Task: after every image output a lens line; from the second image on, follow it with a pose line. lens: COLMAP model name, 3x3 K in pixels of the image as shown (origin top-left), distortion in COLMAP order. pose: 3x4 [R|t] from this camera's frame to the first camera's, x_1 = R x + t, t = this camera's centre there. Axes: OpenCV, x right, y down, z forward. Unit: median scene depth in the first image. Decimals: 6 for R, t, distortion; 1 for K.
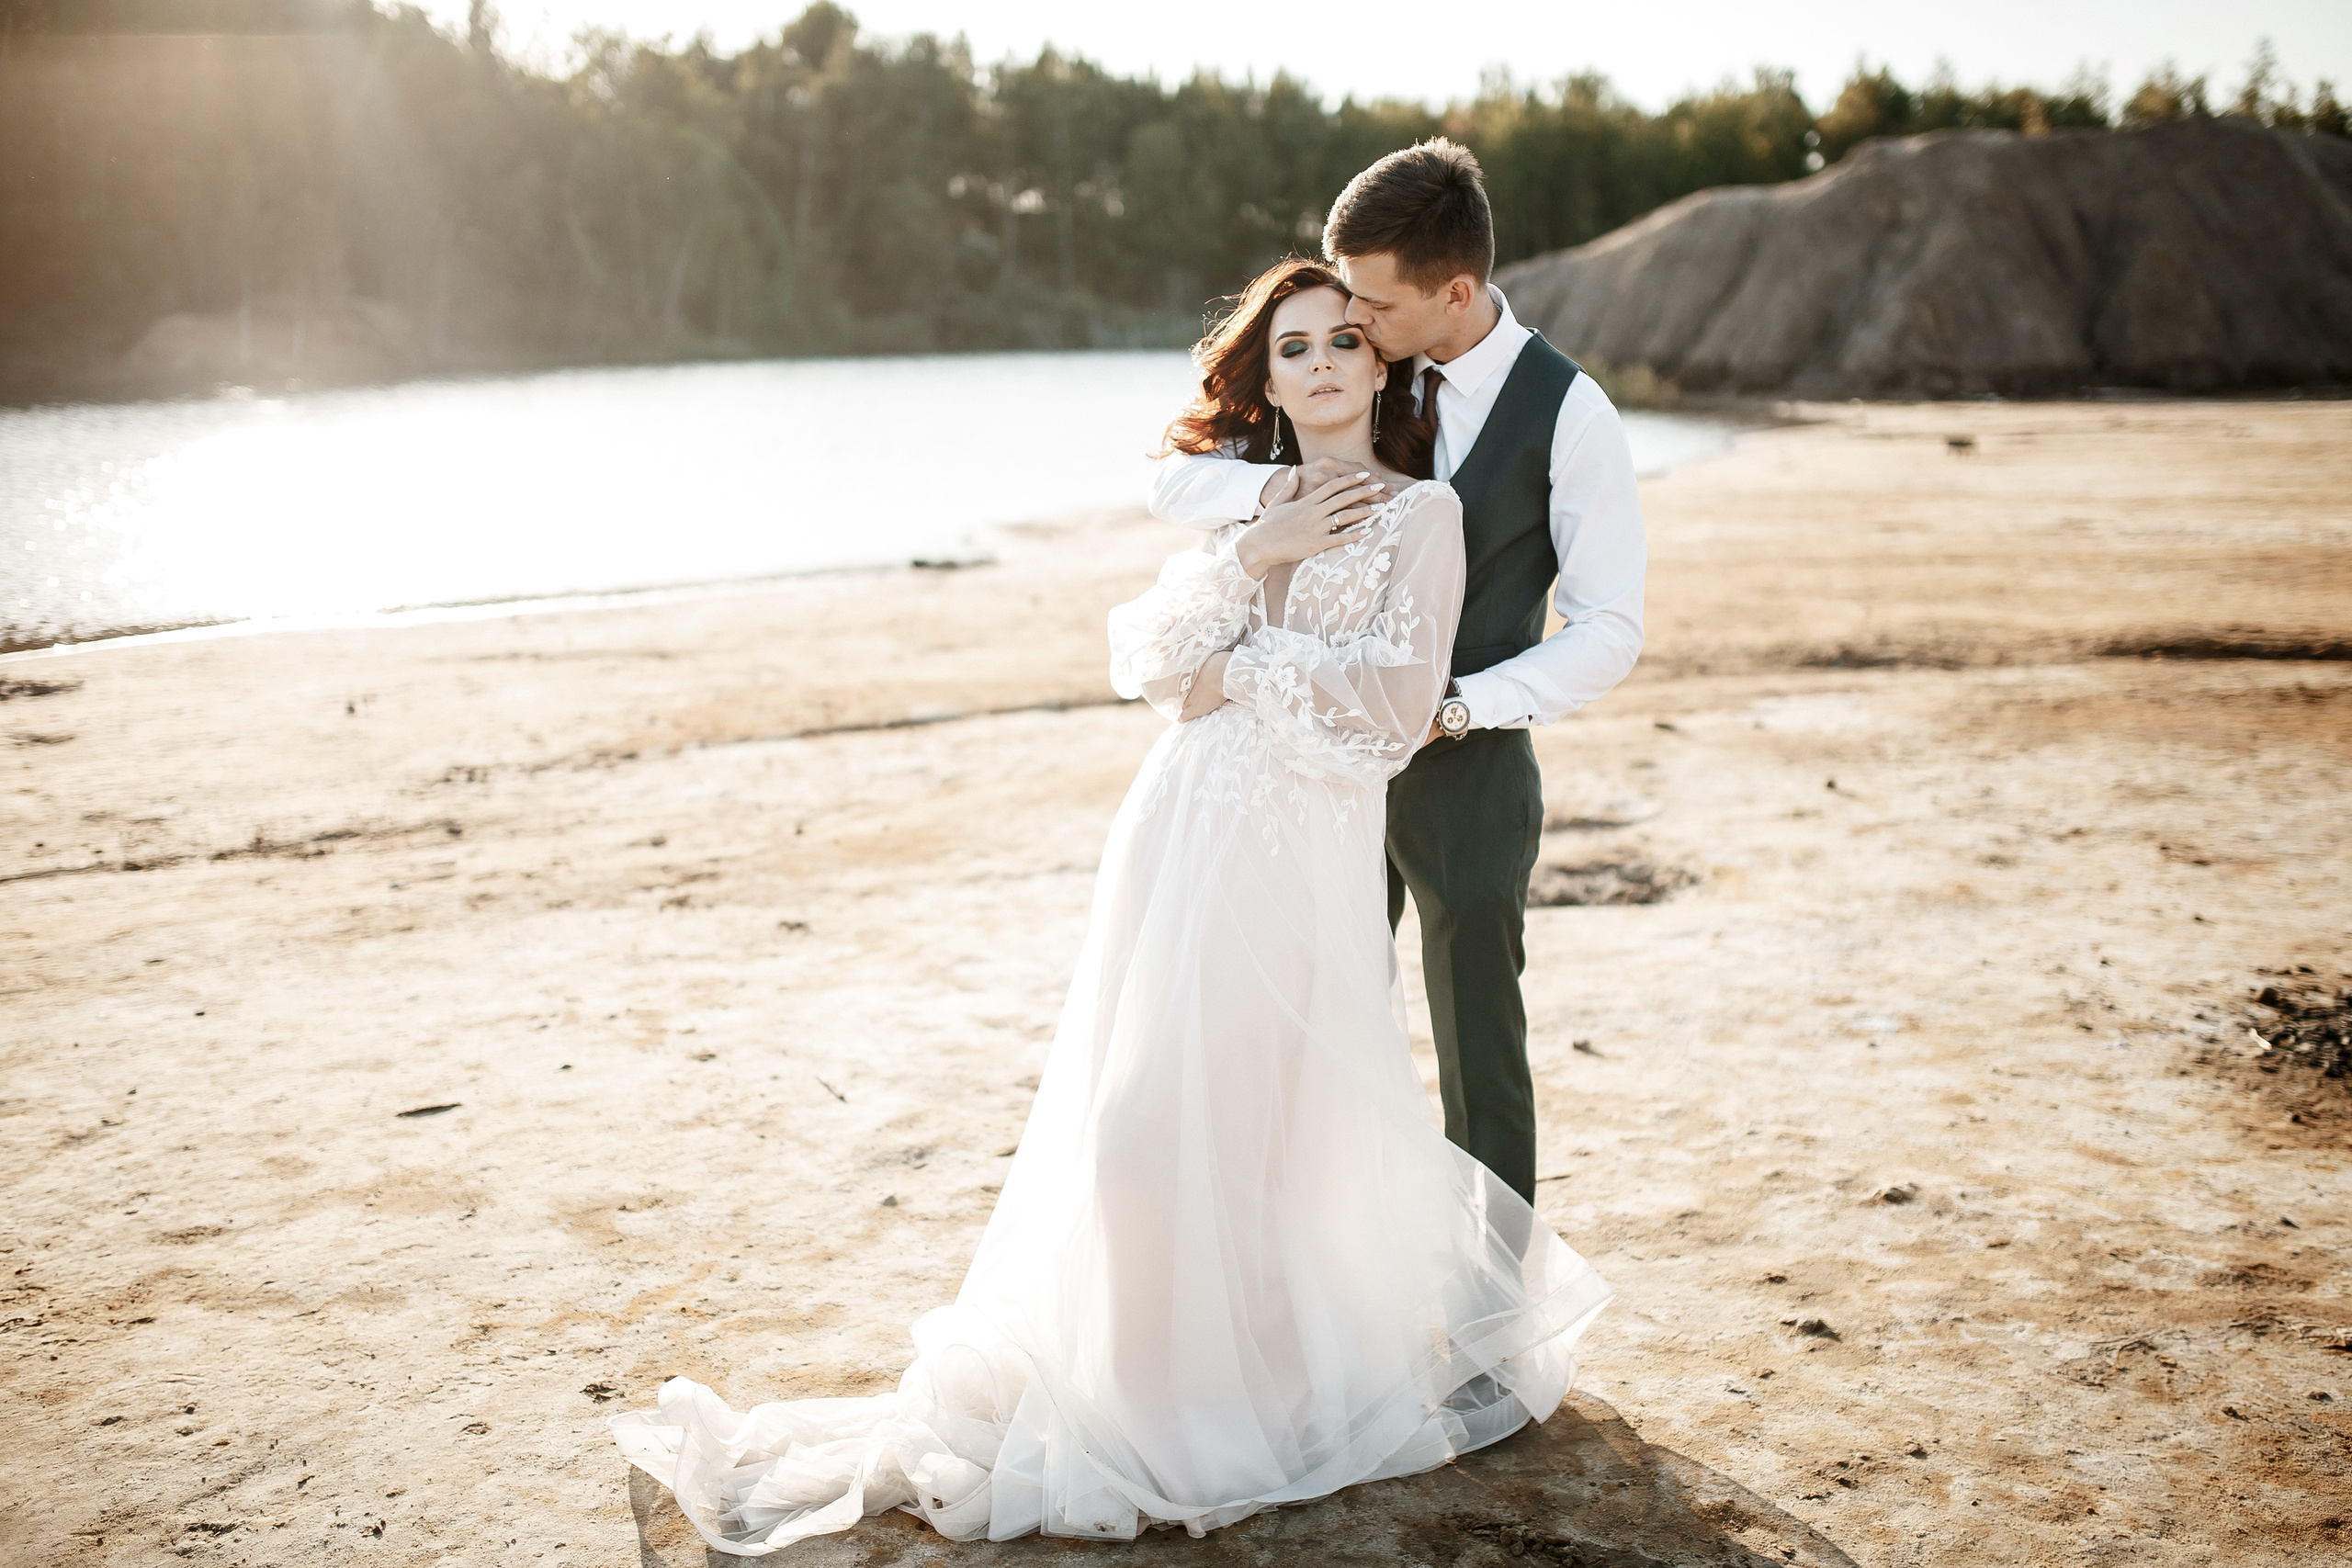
lens RADIAL K [[2271.3, 0, 1183.6], [0, 2271.3, 723.9], [0, 0, 1]] dist [-0.031817, 0.029861]
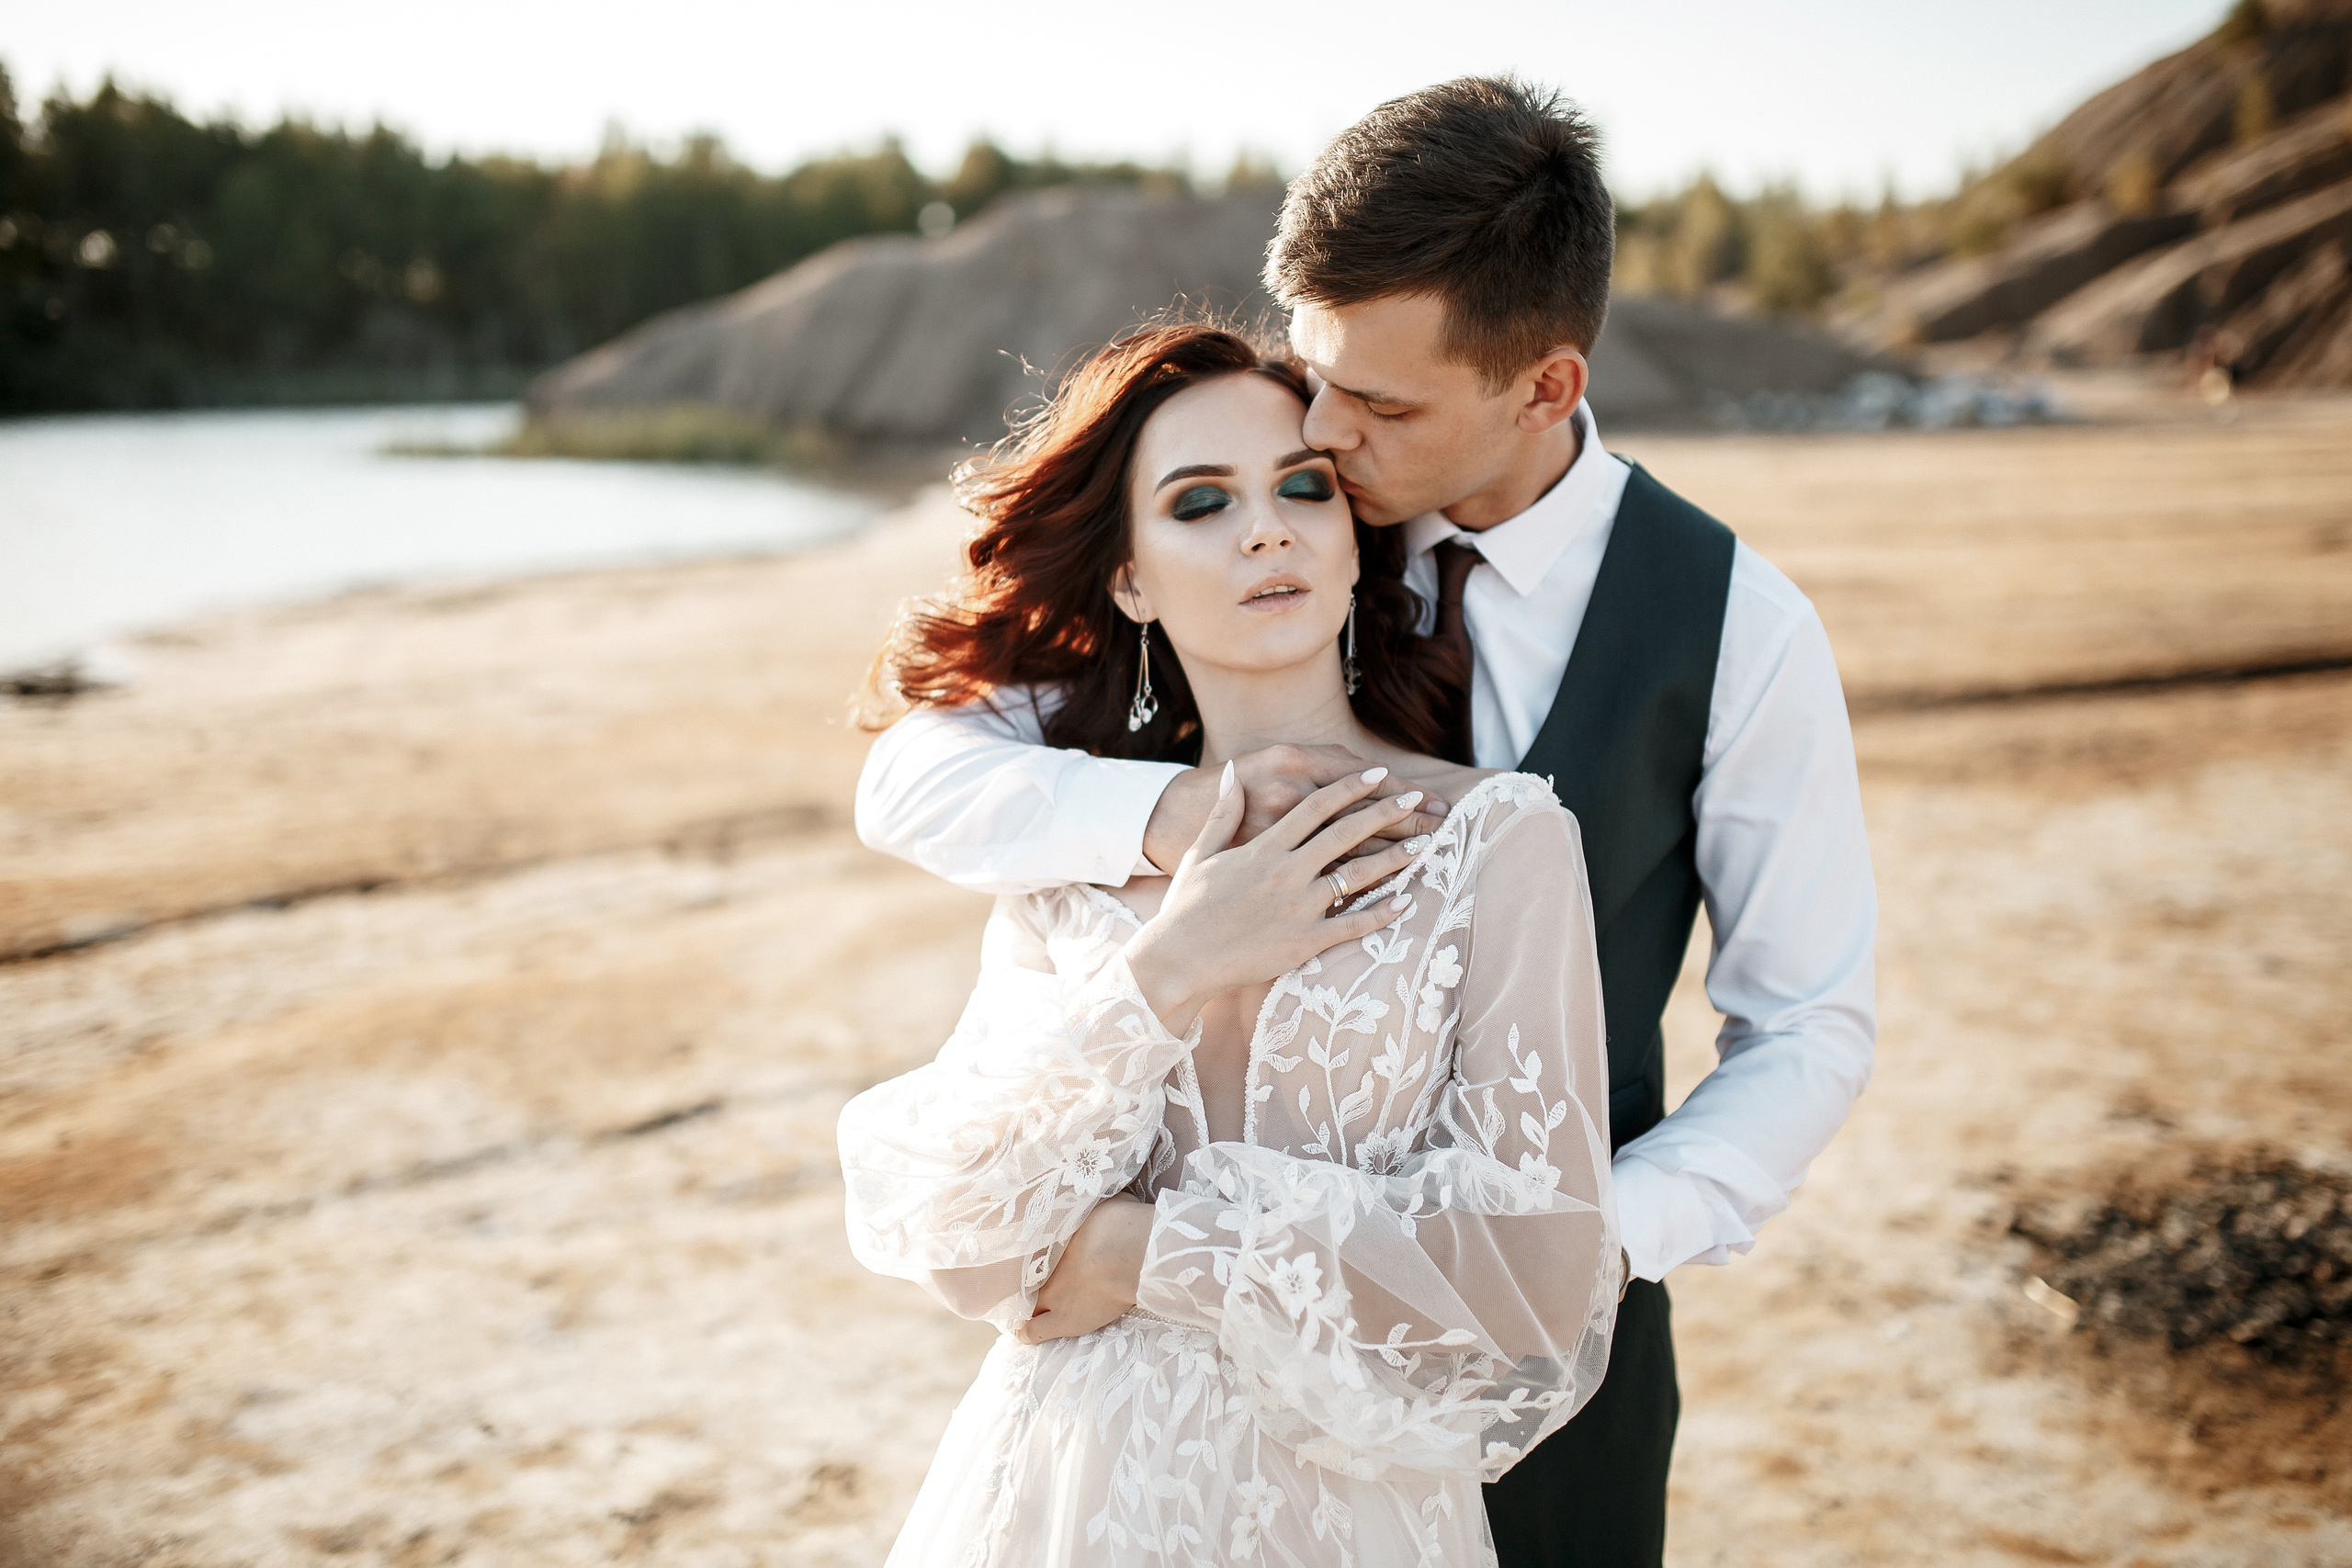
lens RADIAL K [[2121.4, 0, 1146.7], [0, 2121.4, 815.3], [0, 0, 1]] dist [-0.064524, 0.077291]
pose [[0.923458, -0.081796, 0.374881, -0.122856], [0.071029, 0.996569, 0.042477, -0.121616], [-0.377069, -0.012598, 0.926099, 0.608454]]
